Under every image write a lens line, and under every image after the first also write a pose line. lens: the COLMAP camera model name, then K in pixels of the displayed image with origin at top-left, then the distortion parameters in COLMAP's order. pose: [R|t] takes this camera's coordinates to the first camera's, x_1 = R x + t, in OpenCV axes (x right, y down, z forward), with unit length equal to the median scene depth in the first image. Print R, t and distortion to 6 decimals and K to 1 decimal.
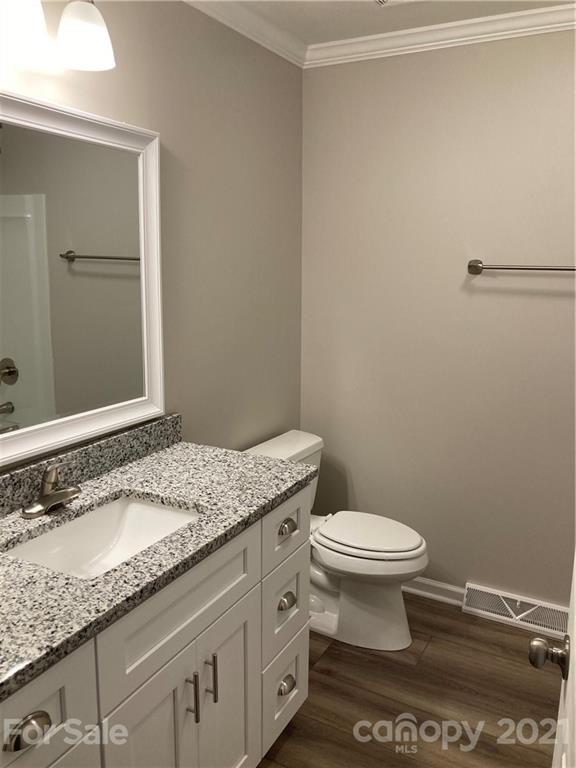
lens RADIAL K [[621.9, 0, 287.6], [0, 621.9, 355.0], [0, 0, 1]] dist [-0.000763, -0.003073]
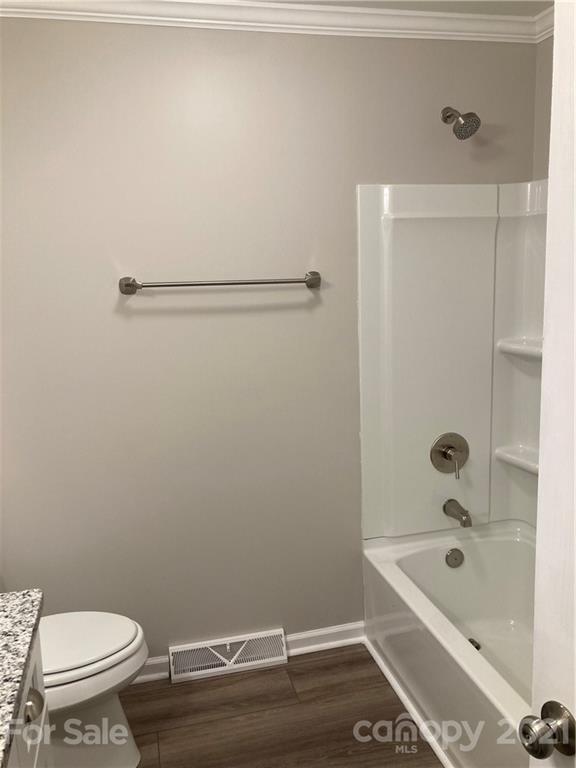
lens RADIAL K [[621.9, 0, 287.6], [0, 621.9, 355.0], [0, 0, 1]] dist [-0.000763, -0.003073]
pose [[0.731525, -0.118764, 0.671391, -0.131852], [0.139727, 0.989926, 0.022868, -0.036677], [-0.667344, 0.077083, 0.740750, 0.227640]]
